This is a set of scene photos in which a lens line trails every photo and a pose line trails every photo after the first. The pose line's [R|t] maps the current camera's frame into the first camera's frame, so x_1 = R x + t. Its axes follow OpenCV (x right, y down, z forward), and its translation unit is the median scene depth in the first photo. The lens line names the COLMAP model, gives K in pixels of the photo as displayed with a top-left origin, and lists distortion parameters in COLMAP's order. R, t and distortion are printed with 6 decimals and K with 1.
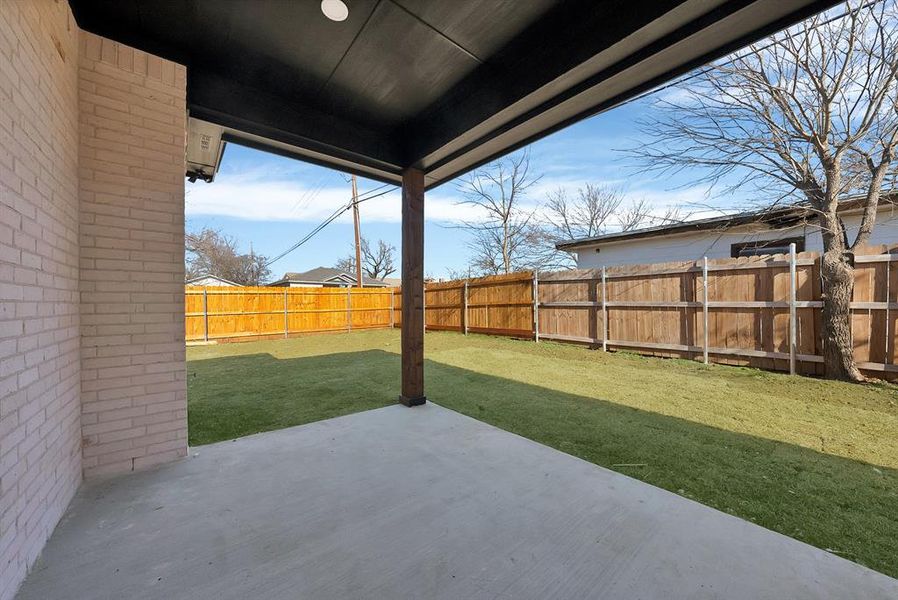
lens RADIAL K [[316.3, 0, 439.1], [0, 316.3, 305.3], [0, 0, 1]] dist [-0.026974, 0.004756]
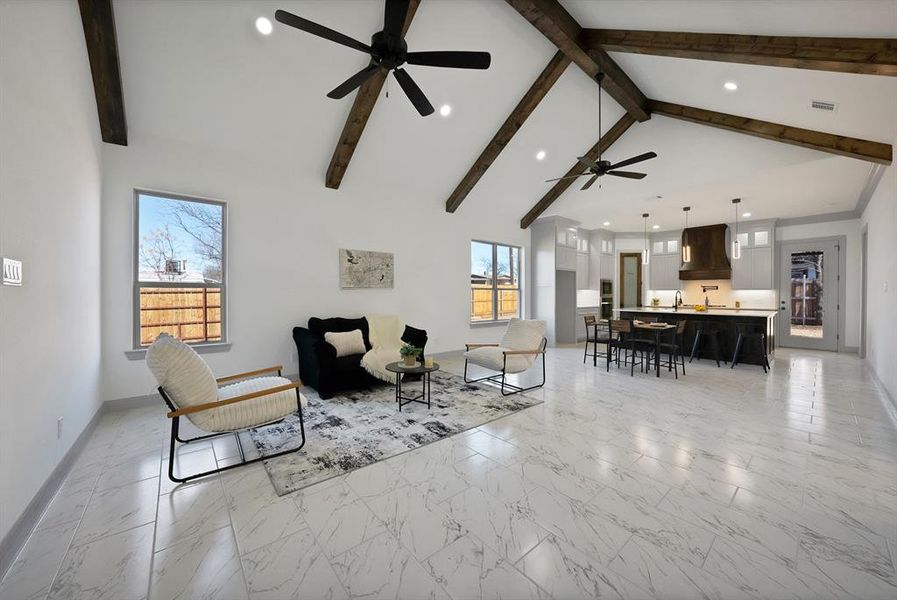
lens RADIAL K [[315.9, 0, 442.2], [0, 315.9, 297.3], [0, 0, 1]] dist [-0.026974, 0.004756]
pose [[0.999776, 0.019210, 0.008886, -1.884358], [-0.019164, 0.999802, -0.005330, 0.059556], [-0.008987, 0.005158, 0.999946, -1.530984]]
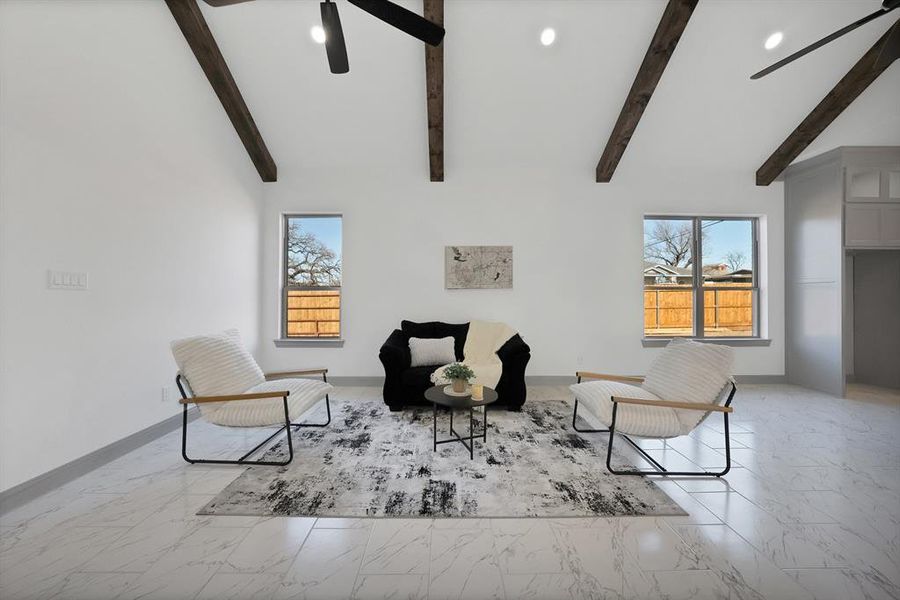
lens RADIAL K [[317.0, 0, 451.1], [0, 317.0, 295.7], [0, 0, 1]] dist [-0.026974, 0.004756]
pose [[0.786878, 0.019982, -0.616785, -1.645889], [-0.024705, 0.999694, 0.000870, 0.049265], [0.616613, 0.014553, 0.787132, -1.262074]]
